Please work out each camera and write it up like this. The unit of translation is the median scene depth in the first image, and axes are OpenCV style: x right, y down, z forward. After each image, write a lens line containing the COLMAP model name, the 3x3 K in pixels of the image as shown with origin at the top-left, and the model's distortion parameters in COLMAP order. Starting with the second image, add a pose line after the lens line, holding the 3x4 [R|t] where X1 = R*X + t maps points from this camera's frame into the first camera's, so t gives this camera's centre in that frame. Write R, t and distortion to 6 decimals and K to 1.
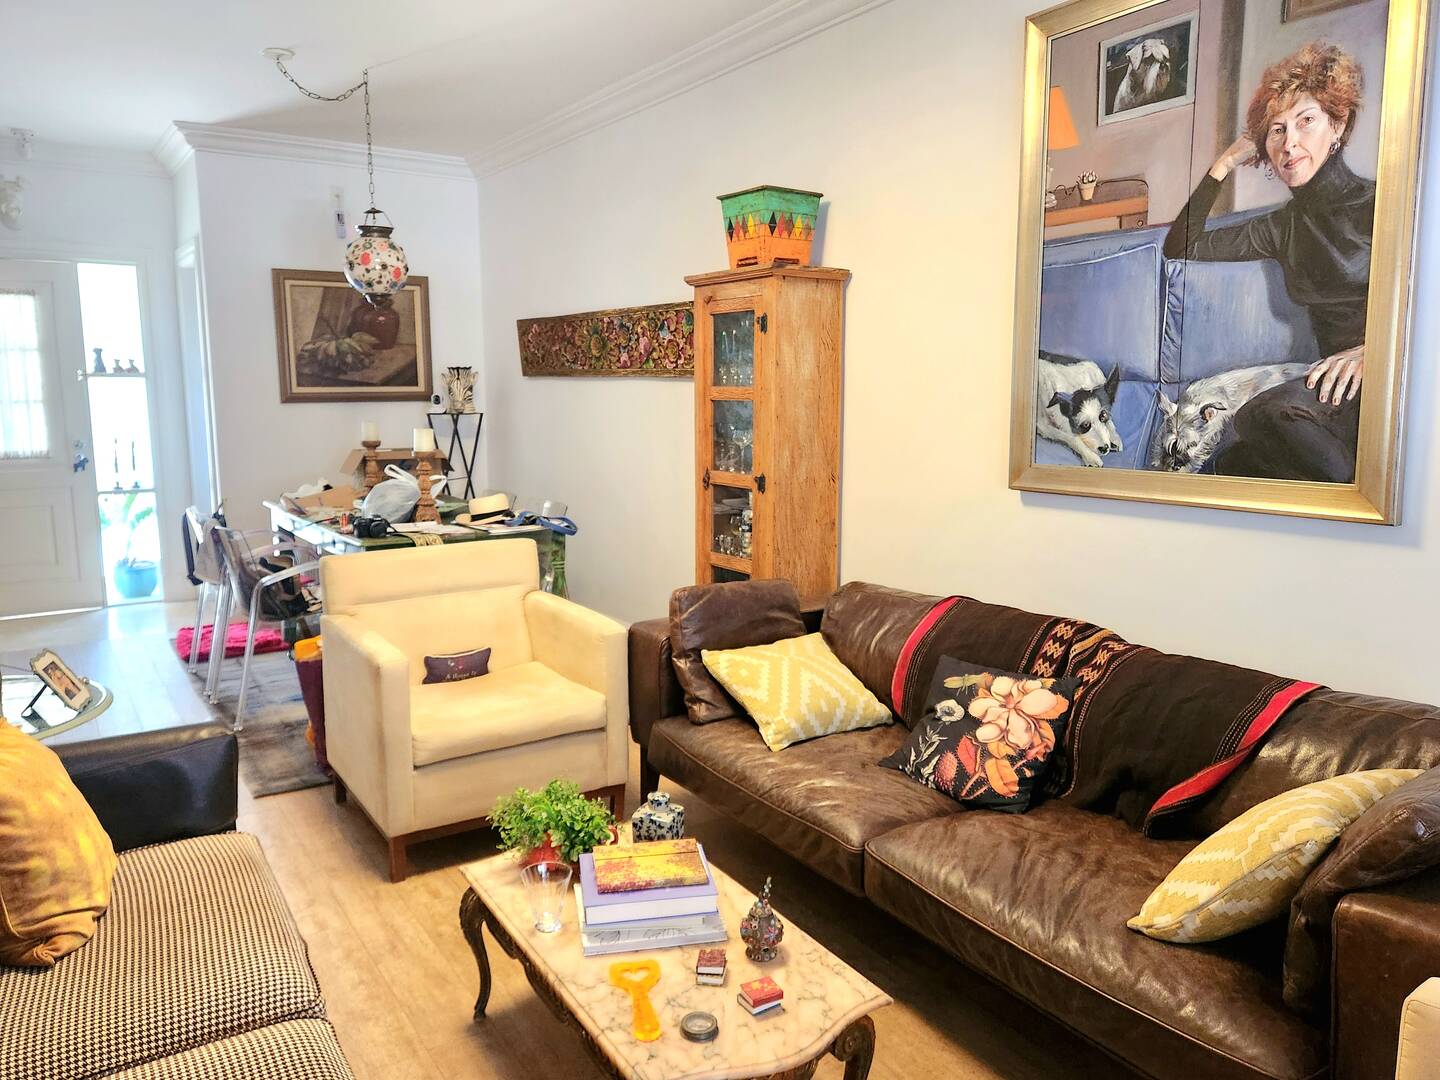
lens RADIAL K [[958.2, 0, 720.0], [0, 958.2, 540.0], [0, 0, 1]] dist [0.030662, -0.003004]
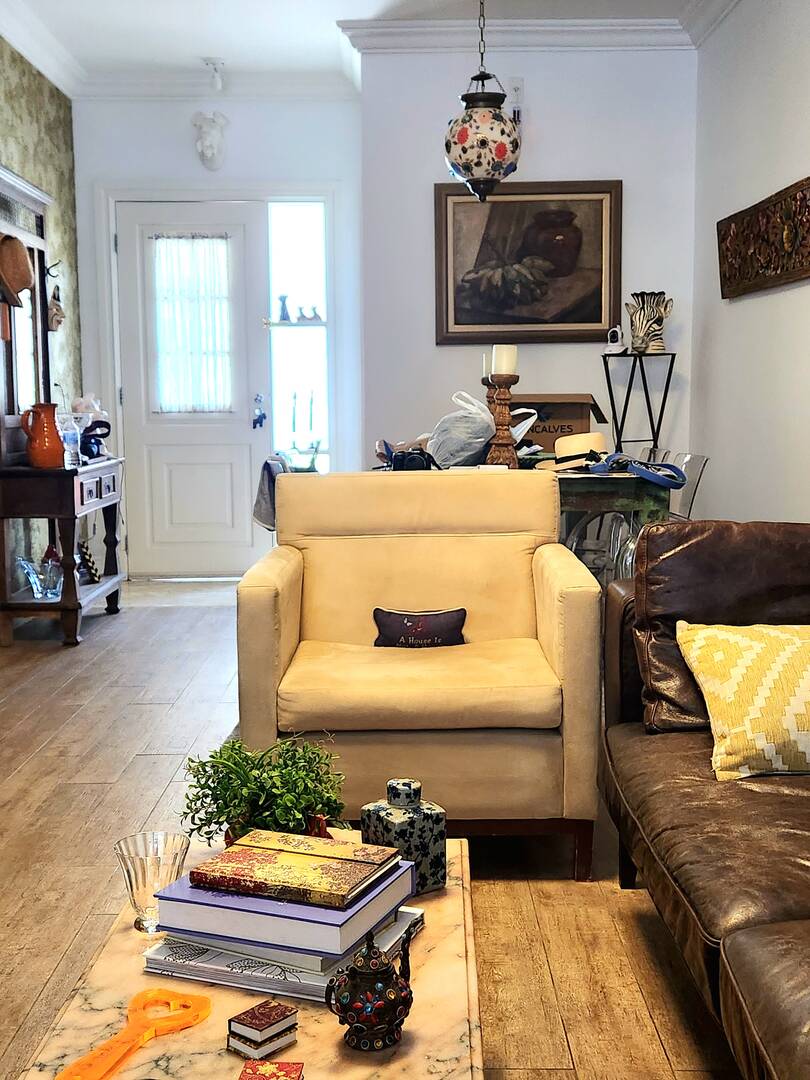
lens RADIAL K [[1232.6, 0, 405.0], [0, 1232.6, 540.0], [0, 0, 1]] dist [0.042762, -0.014872]
pose [[0.854427, 0.058832, -0.516230, 0.094326], [-0.066248, 0.997795, 0.004064, 0.027060], [0.515330, 0.030727, 0.856441, 0.078838]]
